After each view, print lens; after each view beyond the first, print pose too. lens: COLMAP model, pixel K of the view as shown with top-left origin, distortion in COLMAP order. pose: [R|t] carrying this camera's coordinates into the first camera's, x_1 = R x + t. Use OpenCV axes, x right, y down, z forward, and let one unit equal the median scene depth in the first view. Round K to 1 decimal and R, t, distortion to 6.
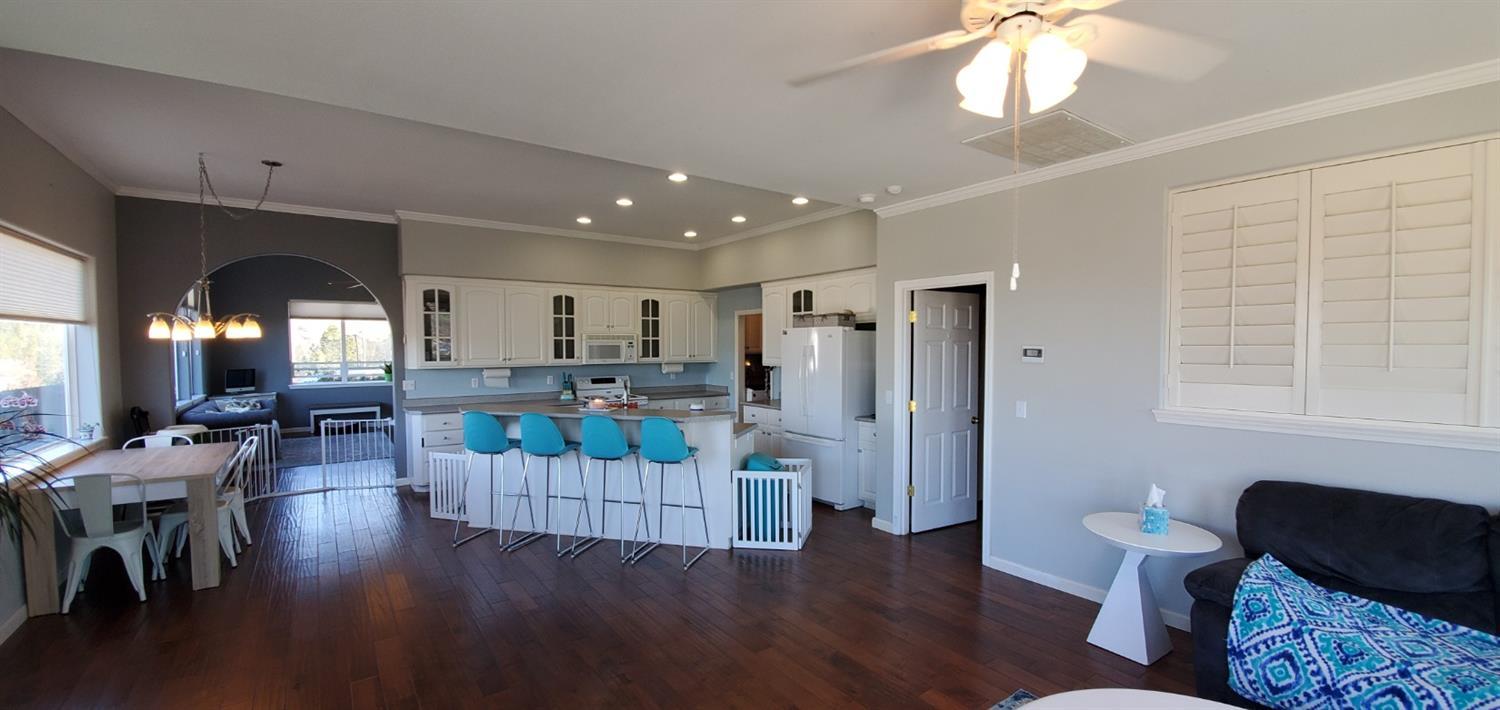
lens RADIAL K [[575.1, 0, 747.5], [0, 575.1, 366.3], [0, 0, 1]] dist [-0.000509, -0.000161]
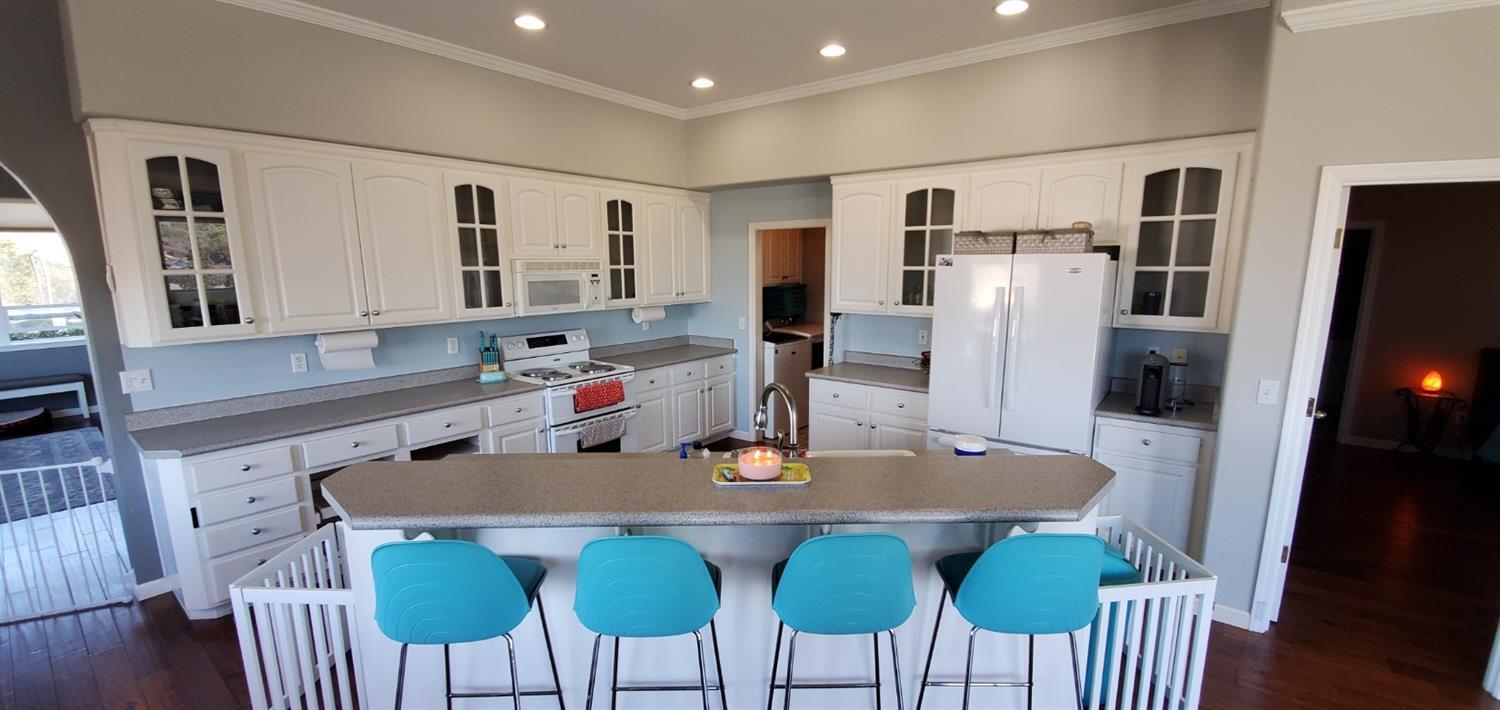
lens RADIAL K [[597.2, 0, 762.6], [0, 597.2, 370.7], [0, 0, 1]] dist [0.018497, -0.020524]
pose [[0.954232, -0.054235, 0.294109, -0.234546], [0.011939, 0.989543, 0.143740, -0.031379], [-0.298830, -0.133650, 0.944901, 0.379772]]
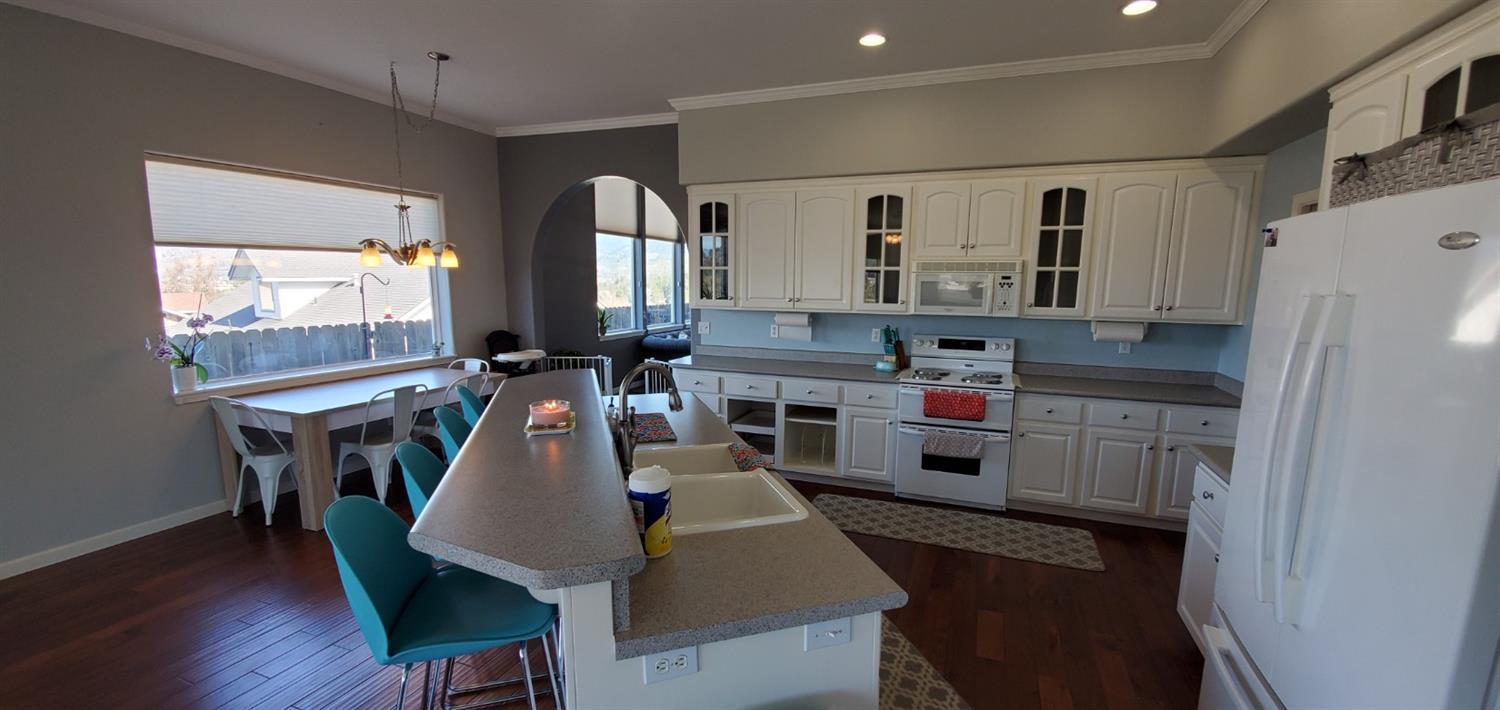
lens RADIAL K [[597.2, 0, 762.6], [0, 597.2, 370.7], [0, 0, 1]] dist [0.018497, -0.020524]
pose [[0.555921, 0.140204, -0.819326, 0.135488], [-0.039300, 0.989004, 0.142573, -0.027150], [0.830306, -0.047060, 0.555318, 0.534989]]
